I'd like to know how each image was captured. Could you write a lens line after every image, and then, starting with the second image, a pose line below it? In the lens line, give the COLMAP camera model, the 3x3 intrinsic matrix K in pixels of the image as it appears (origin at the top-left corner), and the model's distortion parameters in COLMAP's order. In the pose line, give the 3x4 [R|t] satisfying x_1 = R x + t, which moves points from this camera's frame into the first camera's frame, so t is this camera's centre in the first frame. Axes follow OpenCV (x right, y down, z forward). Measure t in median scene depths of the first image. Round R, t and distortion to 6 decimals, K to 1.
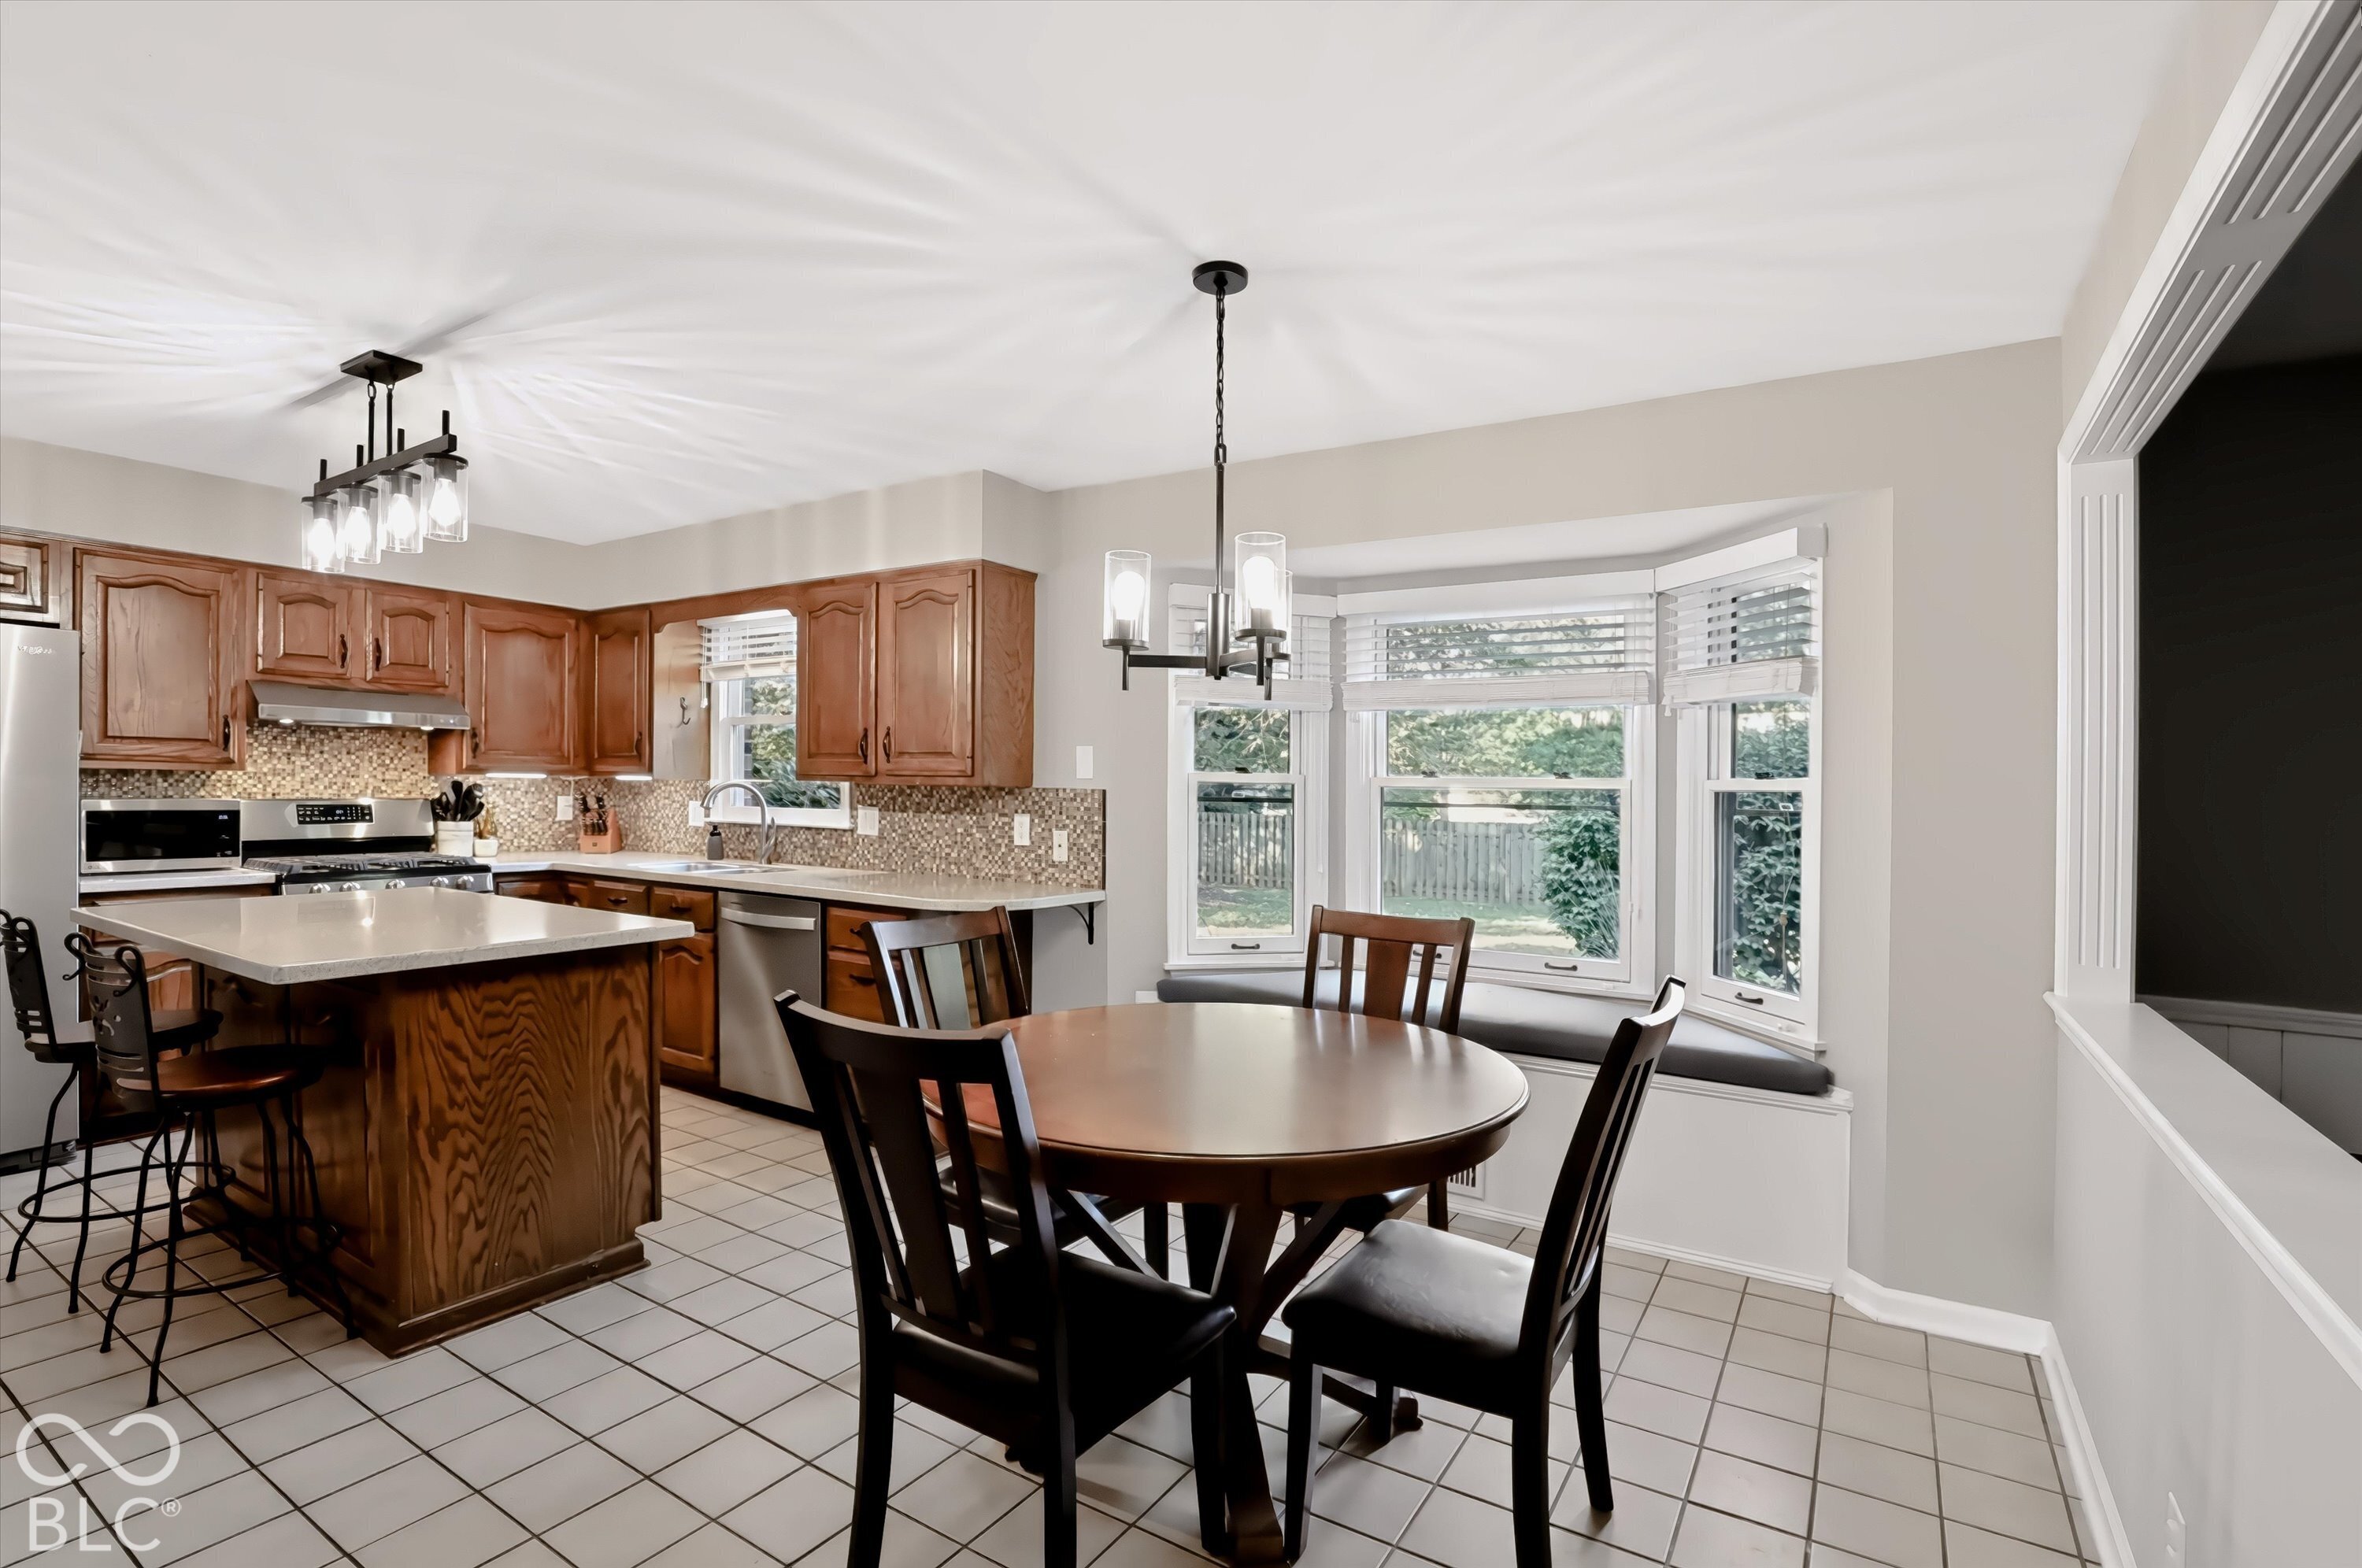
lens RADIAL K [[1097.2, 0, 1193.8], [0, 1097.2, 818.6], [0, 0, 1]] dist [-0.031276, 0.004441]
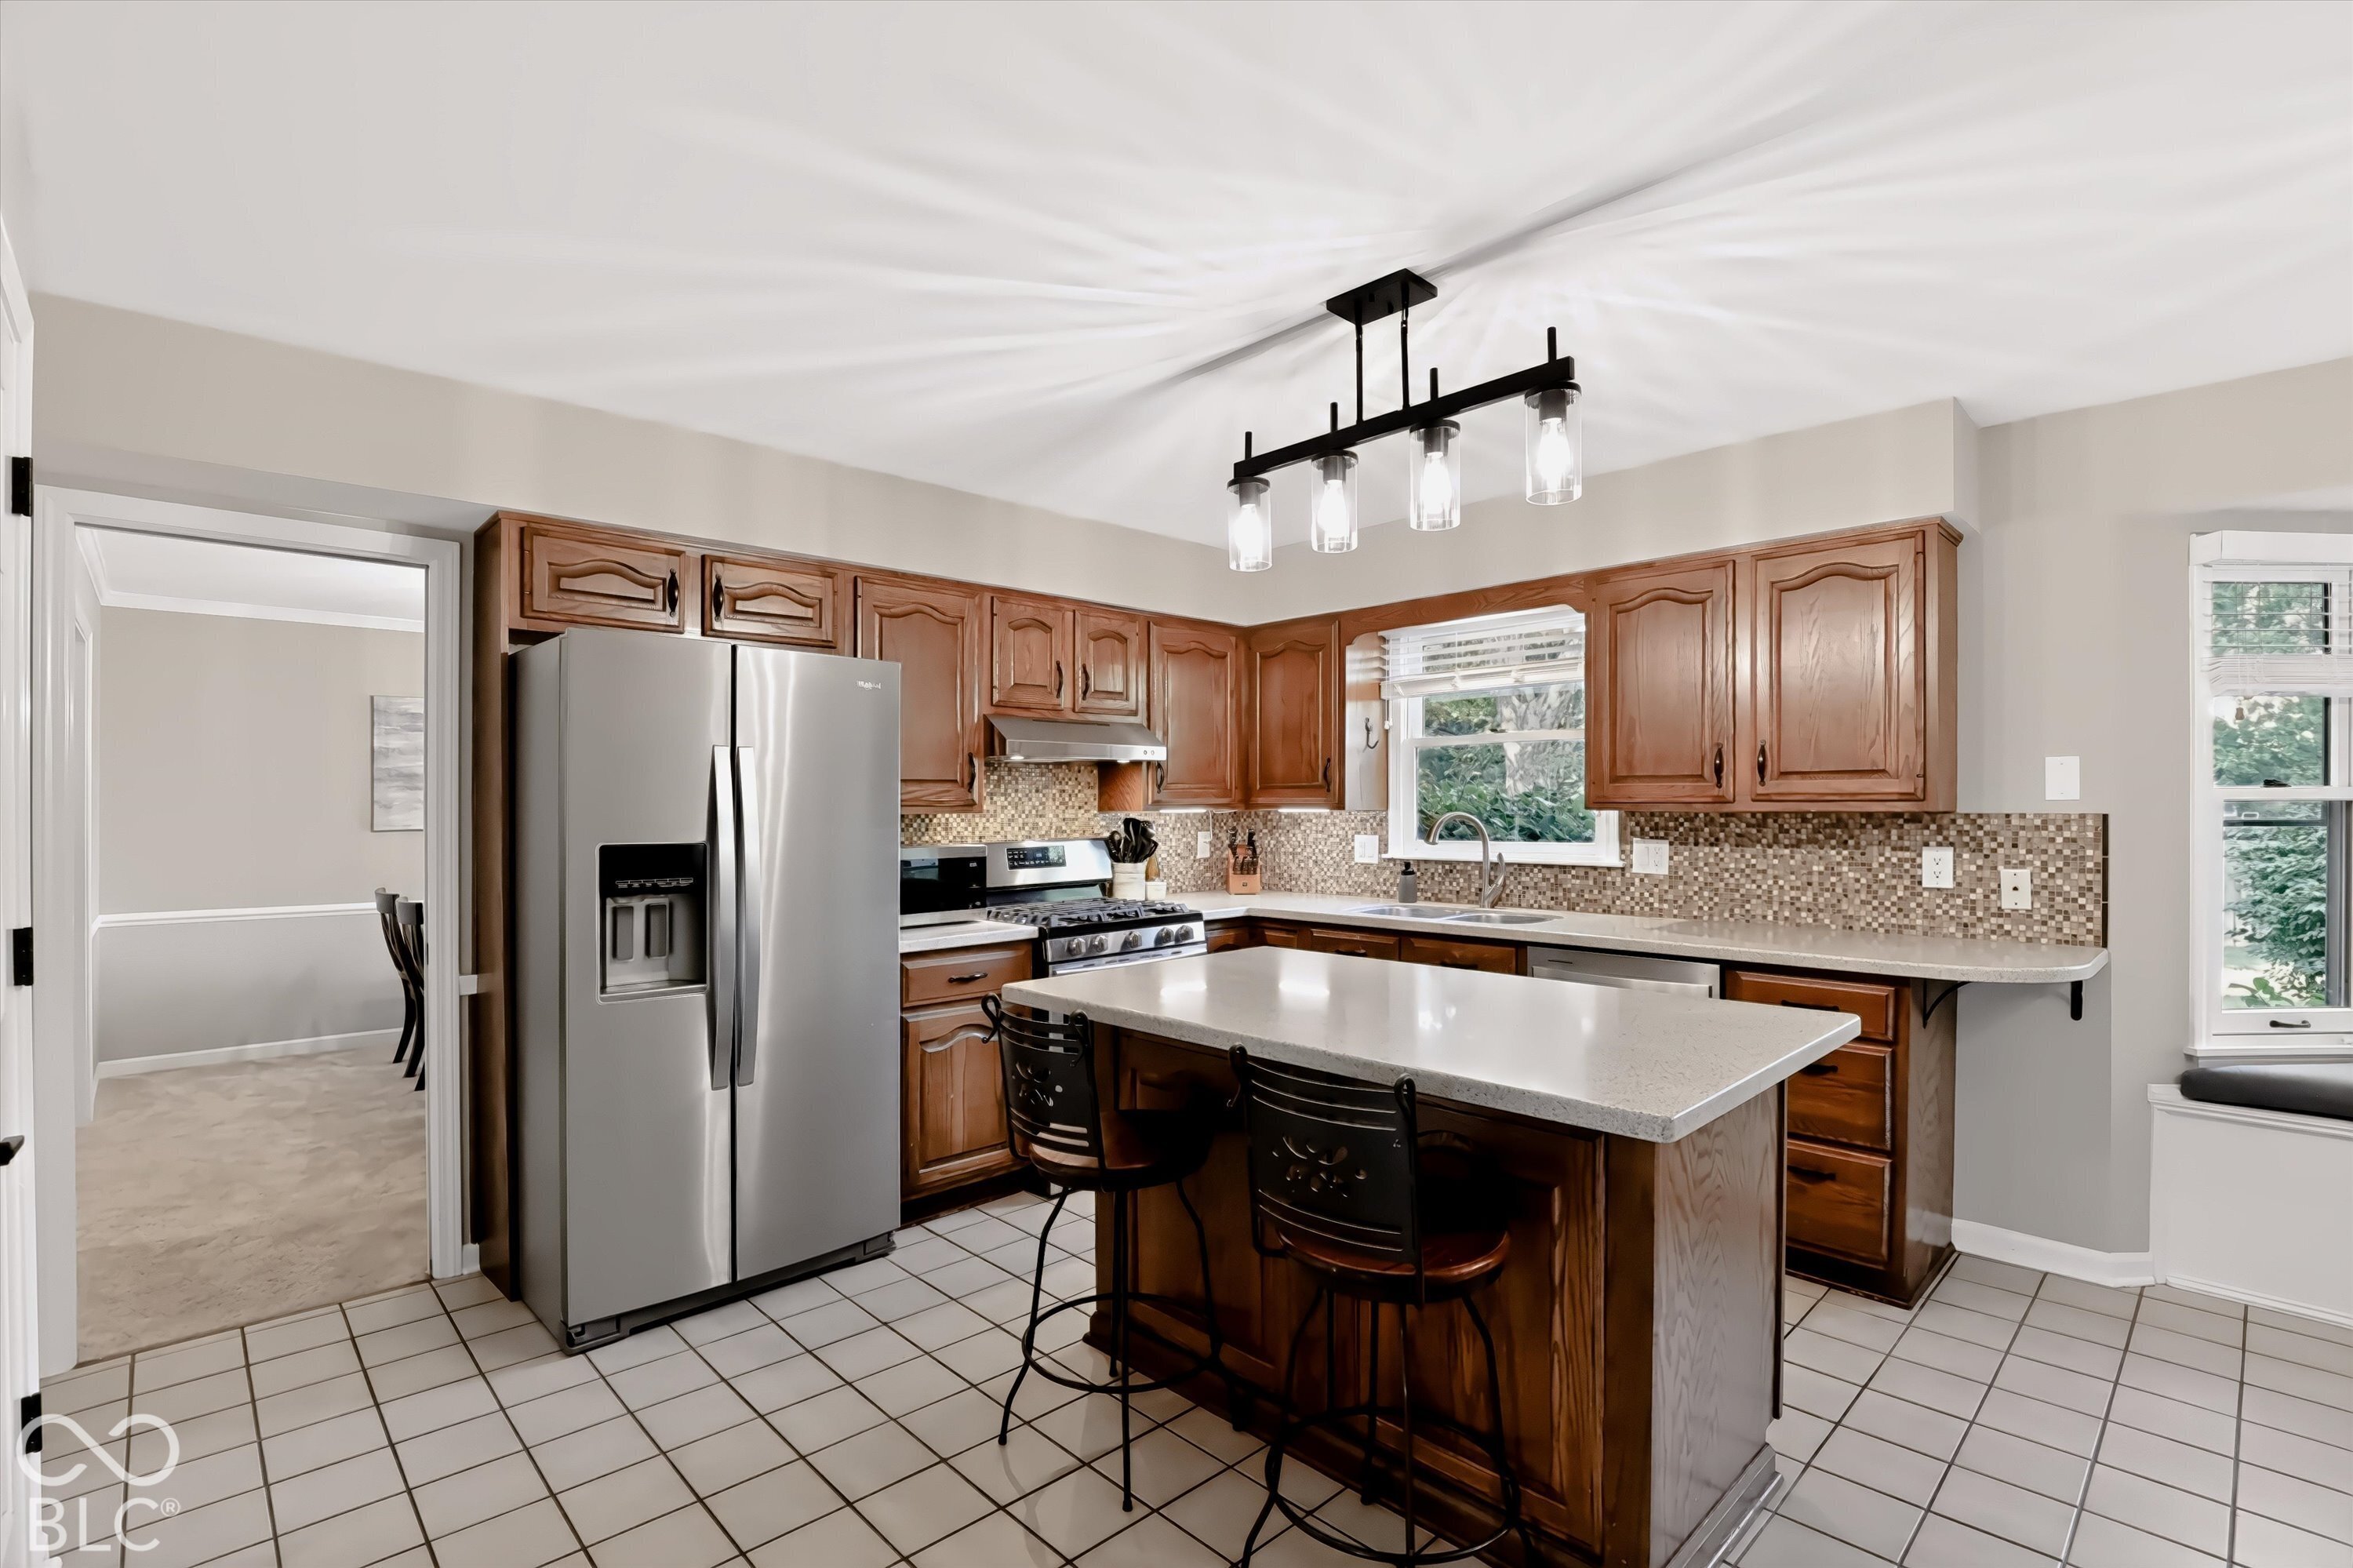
lens RADIAL K [[1093.2, 0, 1186.8], [0, 1093.2, 819.3], [0, 0, 1]] dist [-0.031276, 0.004441]
pose [[0.971732, -0.020876, -0.235161, -0.475737], [0.016671, 0.999664, -0.019855, -0.017018], [0.235497, 0.015373, 0.971754, 0.133686]]
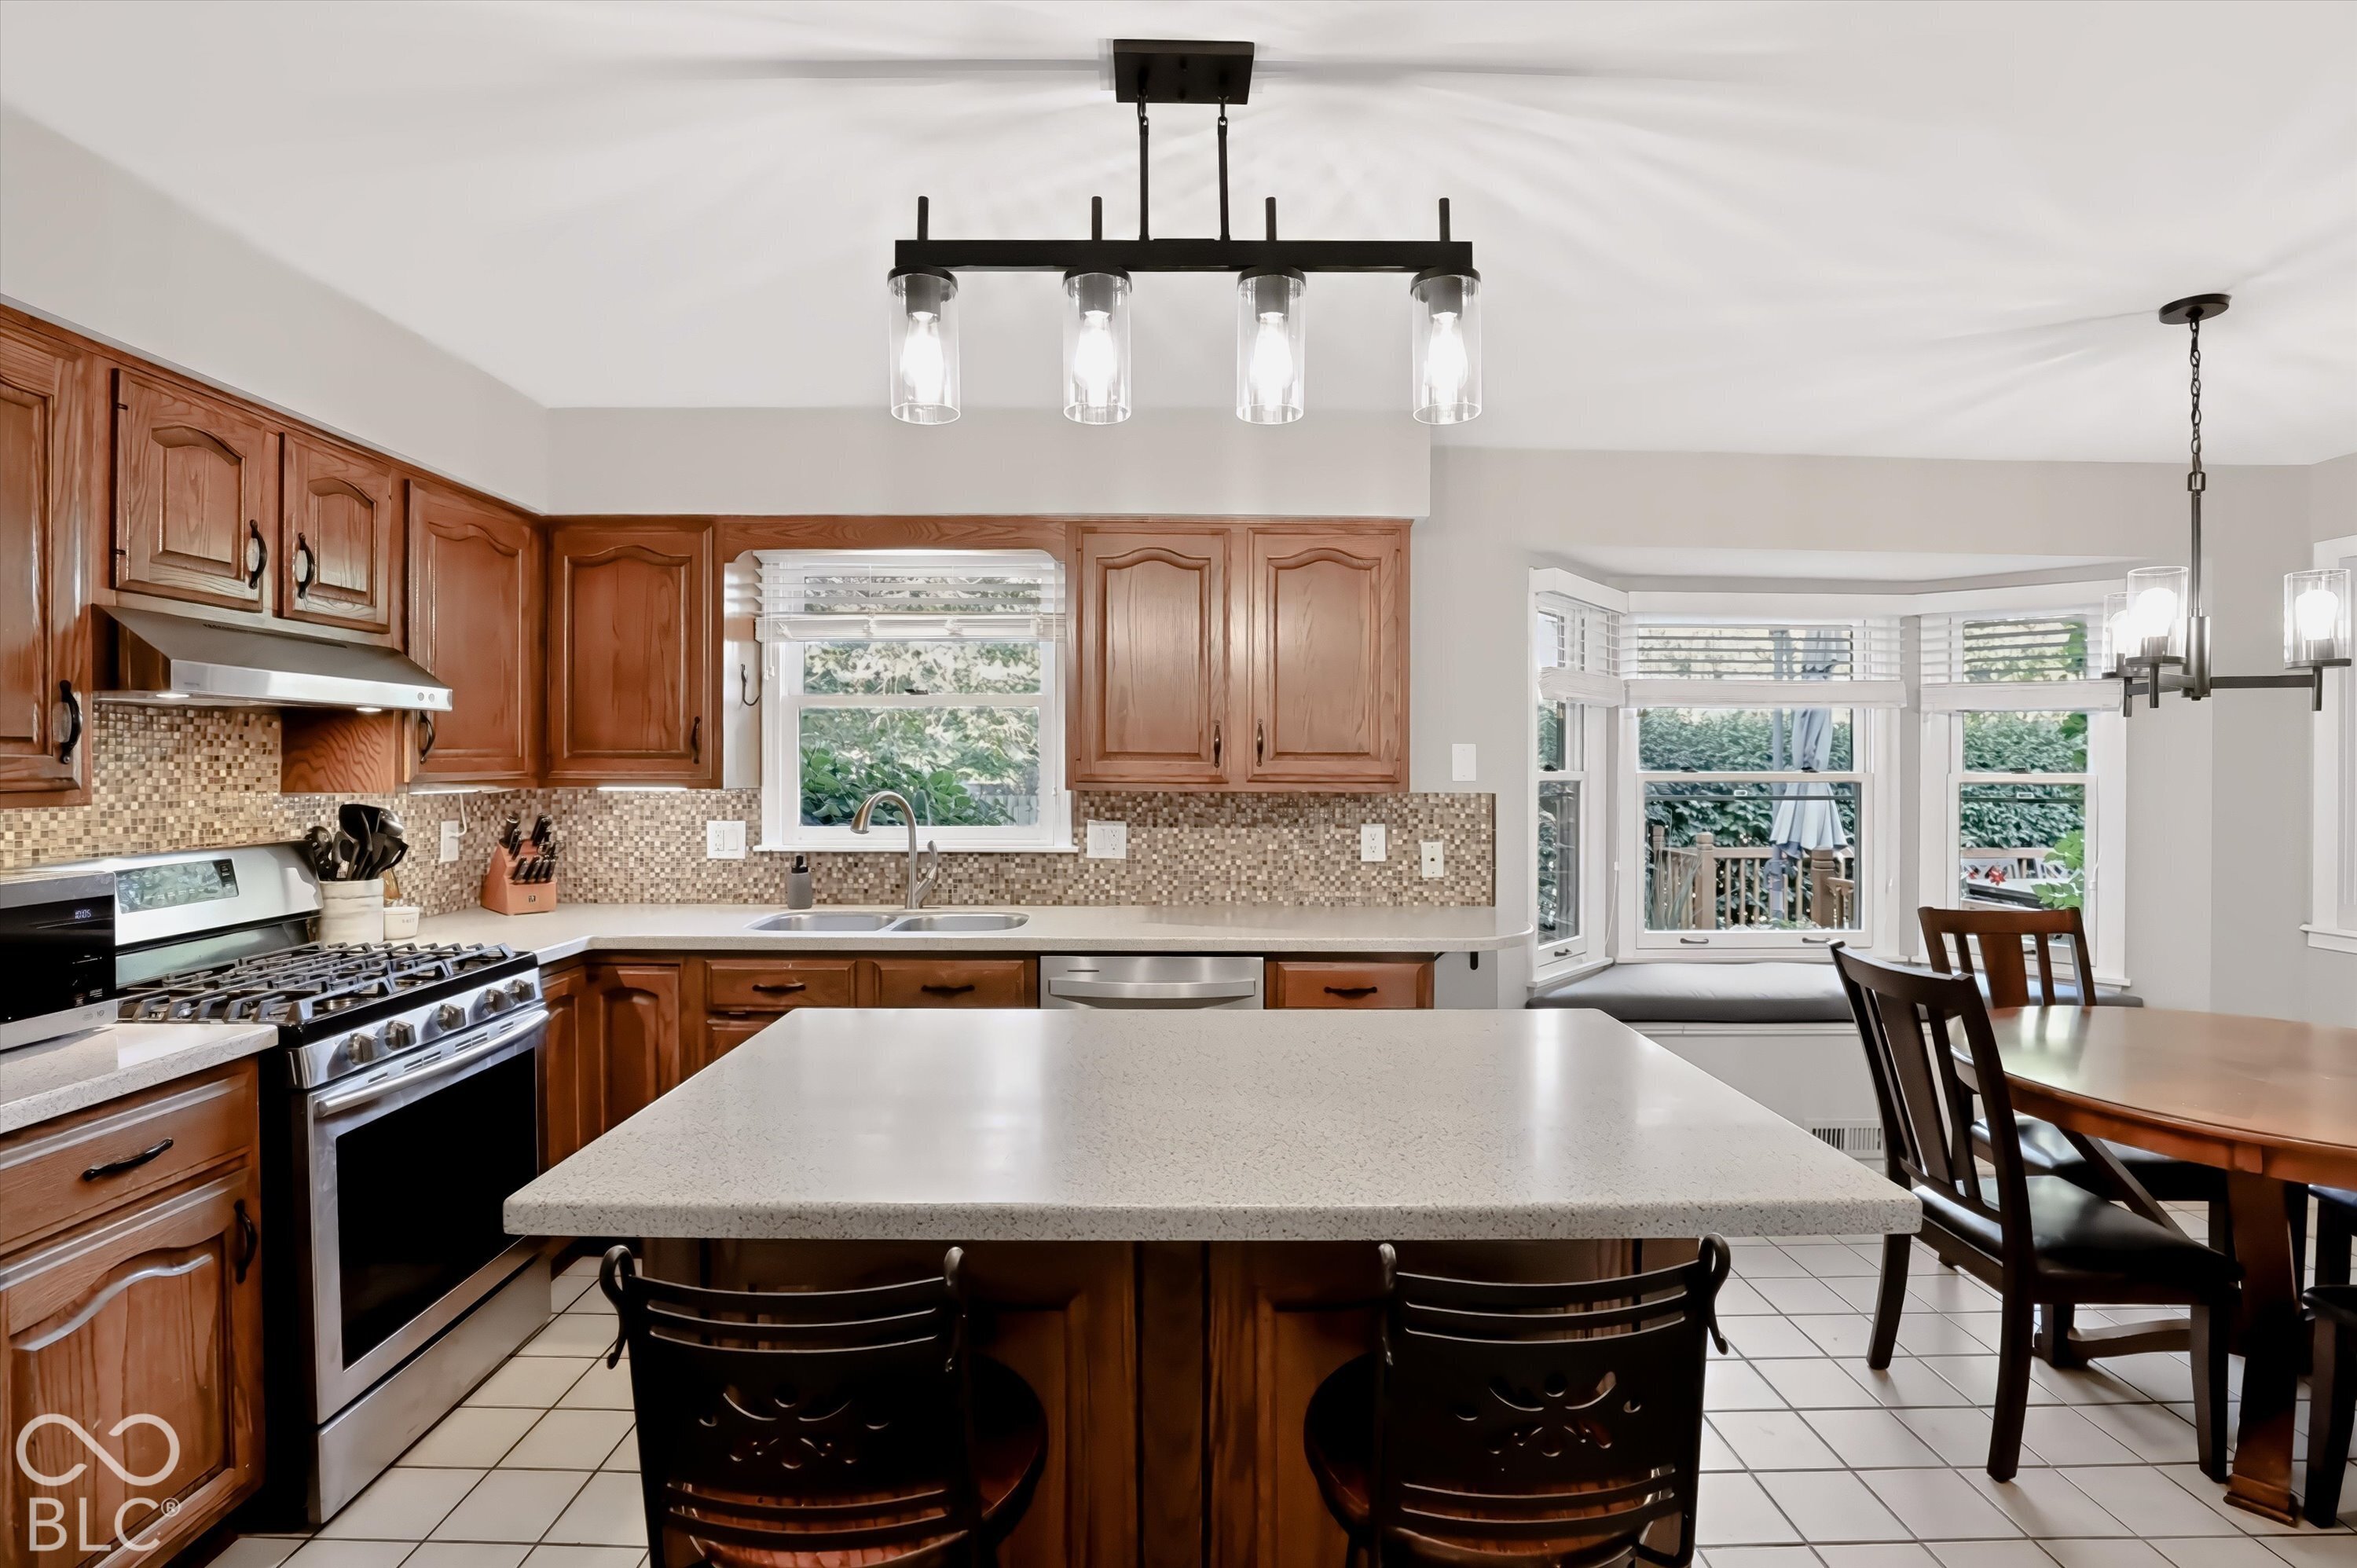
lens RADIAL K [[1095.0, 0, 1182.1], [0, 1095.0, 782.0], [0, 0, 1]] dist [-0.031276, 0.004441]
pose [[0.839531, -0.024069, 0.542778, -0.709616], [0.028166, 0.999603, 0.000760, -0.039867], [-0.542581, 0.014650, 0.839876, 0.363762]]
